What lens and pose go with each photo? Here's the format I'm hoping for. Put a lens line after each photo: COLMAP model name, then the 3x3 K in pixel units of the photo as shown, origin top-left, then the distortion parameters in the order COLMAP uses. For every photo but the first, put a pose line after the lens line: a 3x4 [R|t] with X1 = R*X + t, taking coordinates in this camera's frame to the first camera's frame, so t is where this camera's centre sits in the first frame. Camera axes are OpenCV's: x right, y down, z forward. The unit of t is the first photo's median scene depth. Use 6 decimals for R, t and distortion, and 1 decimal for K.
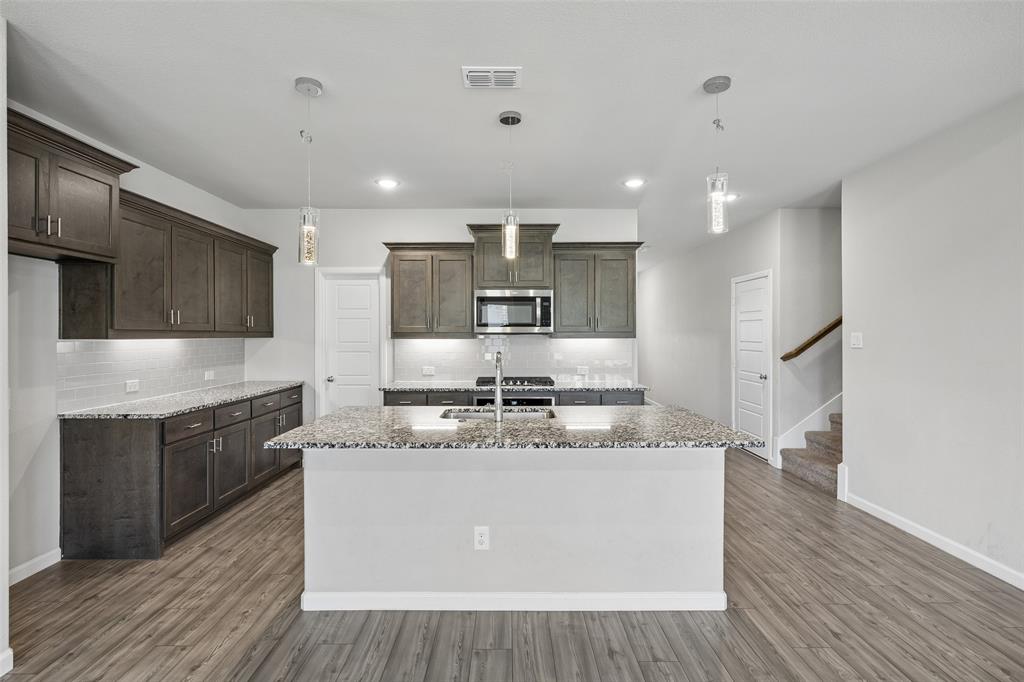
lens RADIAL K [[497.9, 0, 508.7], [0, 497.9, 334.8], [0, 0, 1]] dist [-0.006541, -0.001077]
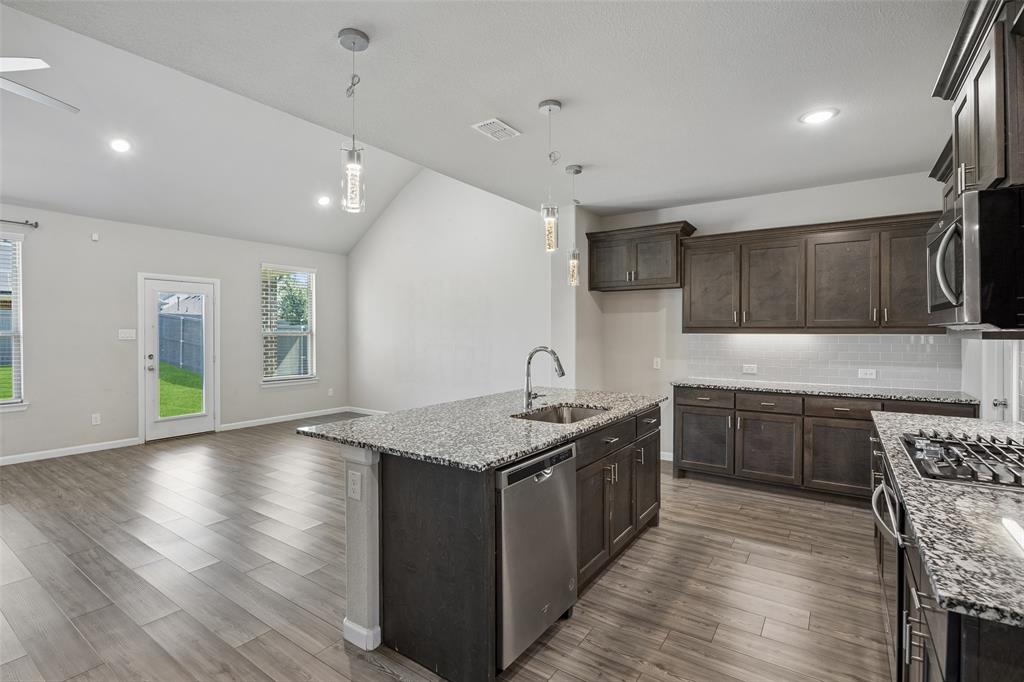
lens RADIAL K [[481.7, 0, 500.9], [0, 481.7, 333.1], [0, 0, 1]] dist [-0.009550, 0.002780]
pose [[-0.577300, 0.003864, -0.816523, 0.539377], [0.002184, 0.999993, 0.003188, 0.000864], [0.816529, 0.000057, -0.577304, 0.954200]]
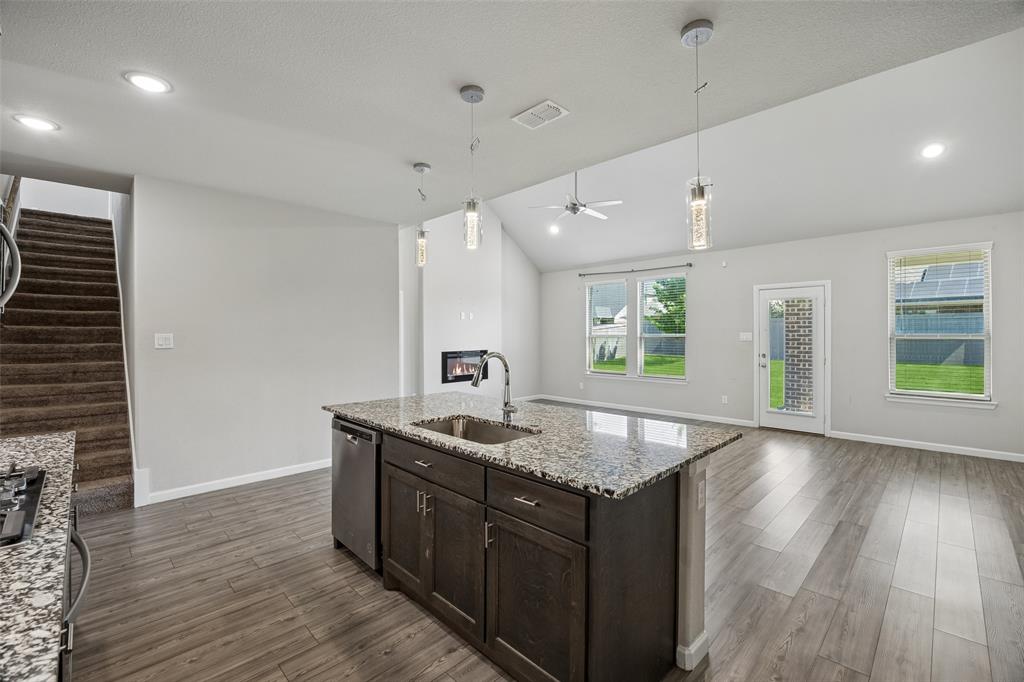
lens RADIAL K [[433.6, 0, 508.5], [0, 433.6, 336.4], [0, 0, 1]] dist [-0.009707, 0.001730]
pose [[-0.703645, -0.000408, 0.710552, -0.390905], [0.001849, 0.999995, 0.002405, 0.001200], [-0.710550, 0.003006, -0.703641, 0.978957]]
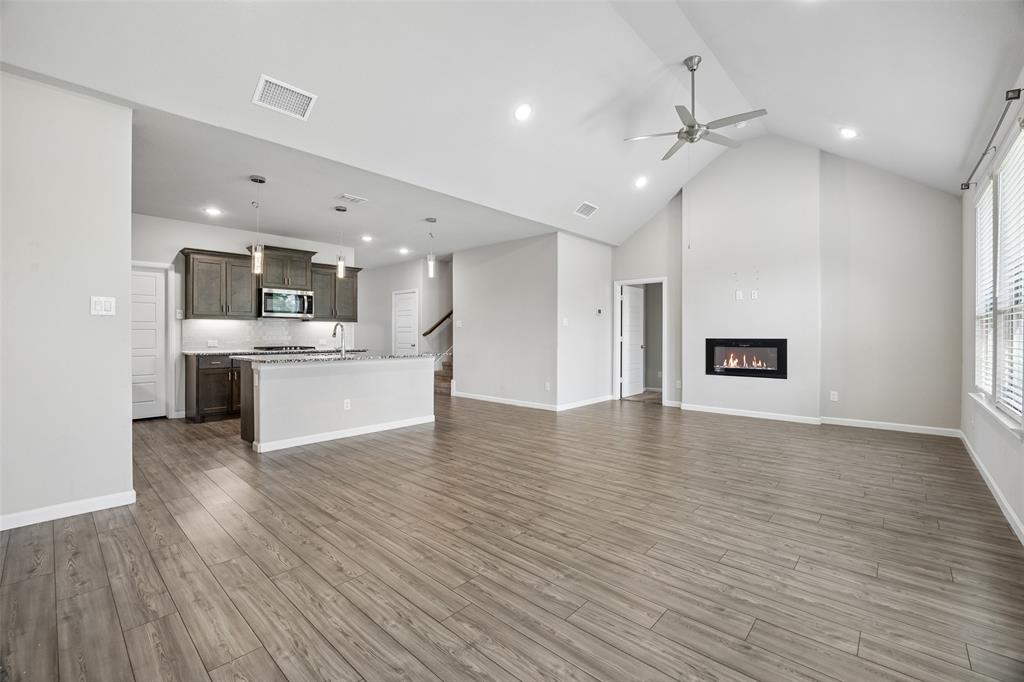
lens RADIAL K [[433.6, 0, 516.1], [0, 433.6, 336.9], [0, 0, 1]] dist [-0.009707, 0.001730]
pose [[0.663079, -0.001981, 0.748547, -0.548780], [-0.003014, 0.999981, 0.005317, 0.050676], [-0.748543, -0.005781, 0.663061, -0.463558]]
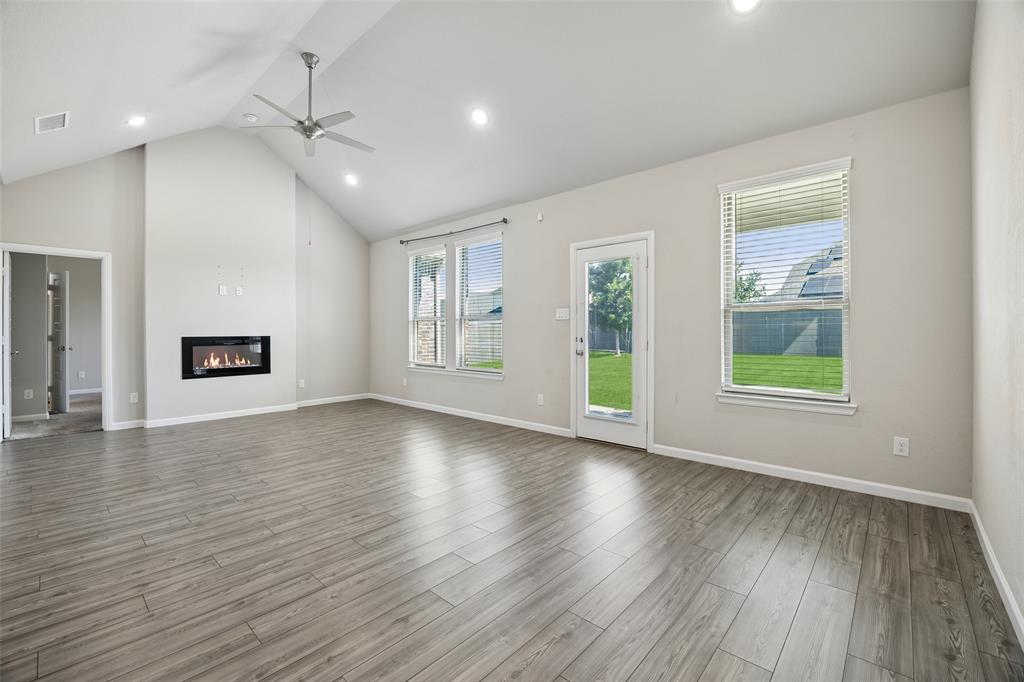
lens RADIAL K [[433.6, 0, 501.4], [0, 433.6, 335.4], [0, 0, 1]] dist [-0.009707, 0.001730]
pose [[-0.730969, -0.004312, 0.682397, -0.537694], [0.002035, 0.999962, 0.008499, 0.049322], [-0.682407, 0.007601, -0.730933, 0.285549]]
